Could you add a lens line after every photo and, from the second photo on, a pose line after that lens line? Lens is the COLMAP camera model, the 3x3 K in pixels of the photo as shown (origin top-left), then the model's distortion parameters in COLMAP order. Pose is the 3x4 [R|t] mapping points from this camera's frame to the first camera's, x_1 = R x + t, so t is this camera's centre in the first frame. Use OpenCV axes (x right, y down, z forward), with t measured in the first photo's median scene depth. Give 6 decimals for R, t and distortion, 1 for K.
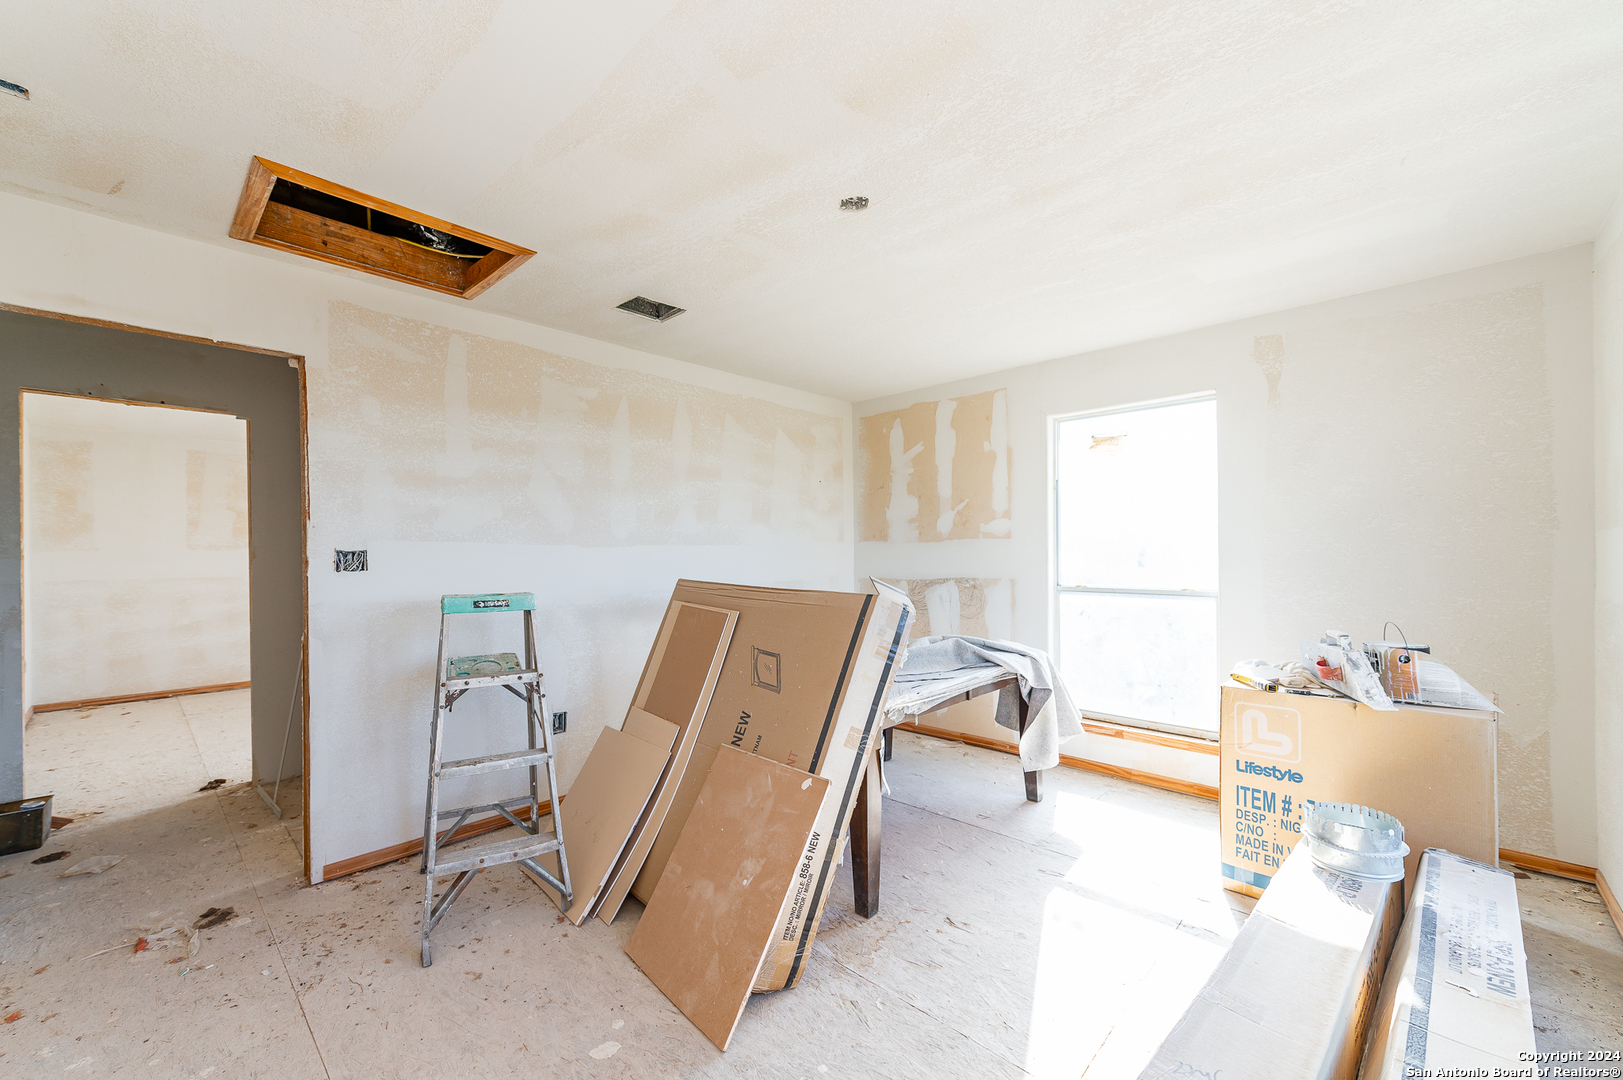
lens RADIAL K [[657.1, 0, 775.1], [0, 657.1, 556.1], [0, 0, 1]] dist [-0.000006, -0.000071]
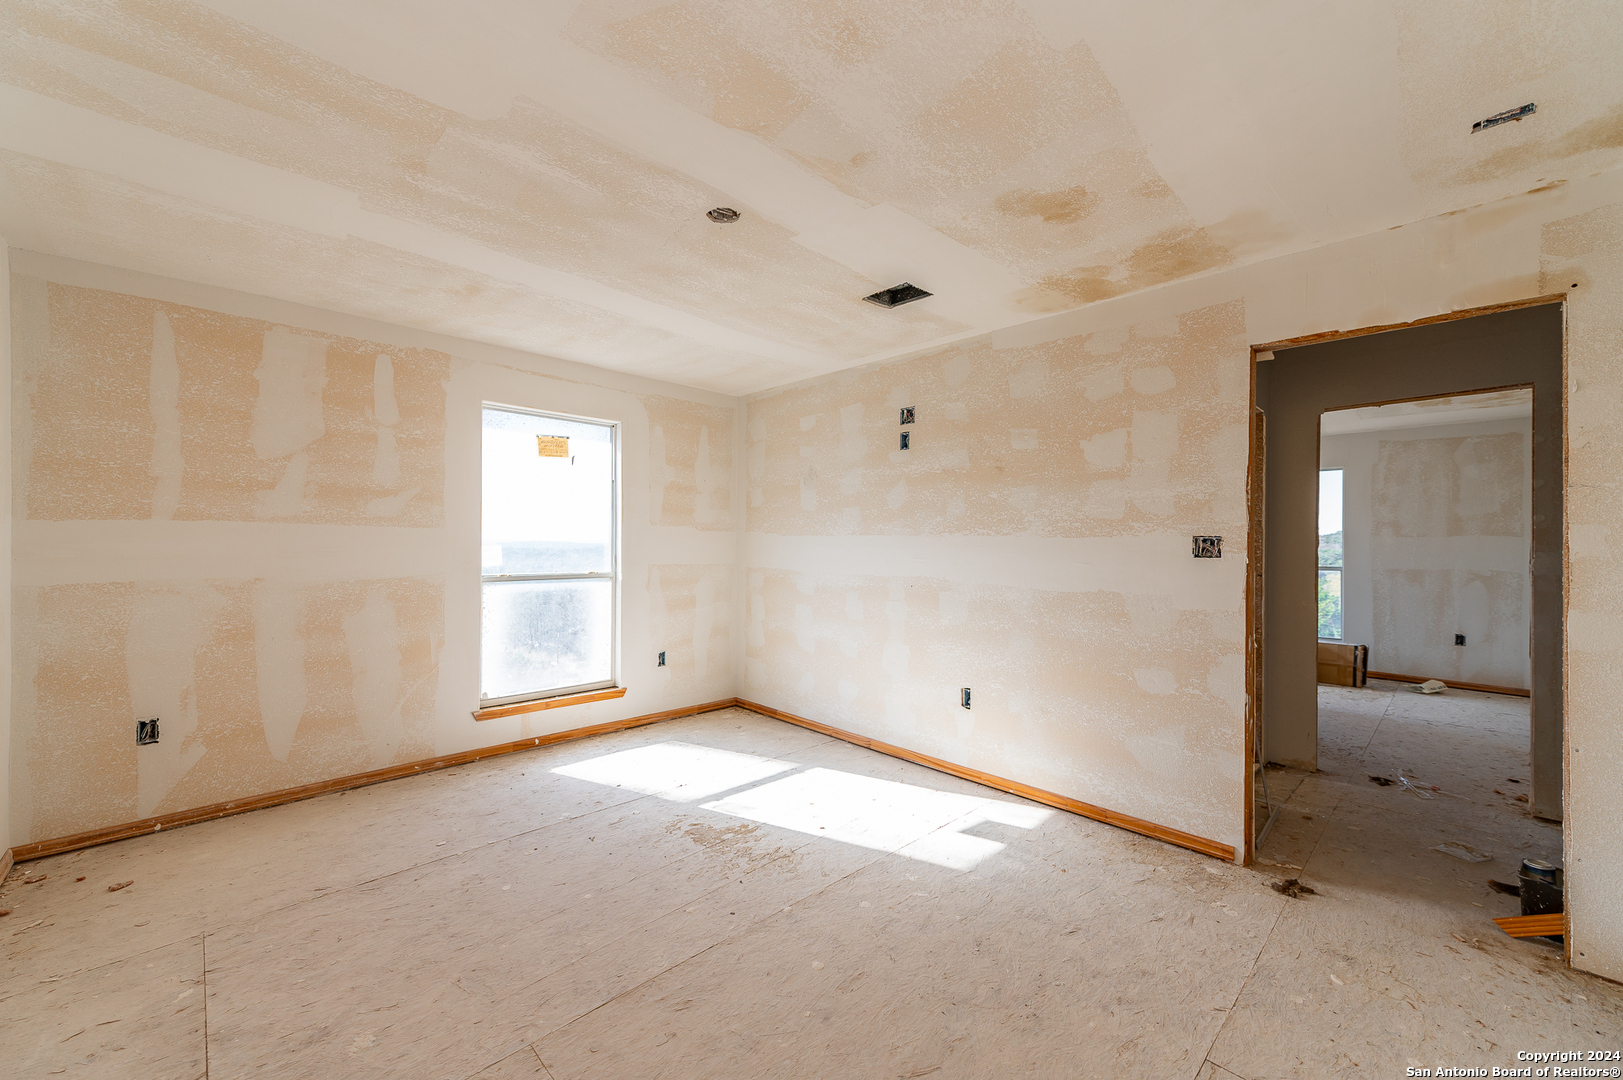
lens RADIAL K [[657.1, 0, 808.6], [0, 657.1, 541.5], [0, 0, 1]] dist [-0.000006, -0.000071]
pose [[0.005747, 0.004133, 0.999975, -0.876554], [0.003291, 0.999986, -0.004152, -0.001530], [-0.999978, 0.003315, 0.005734, 0.852515]]
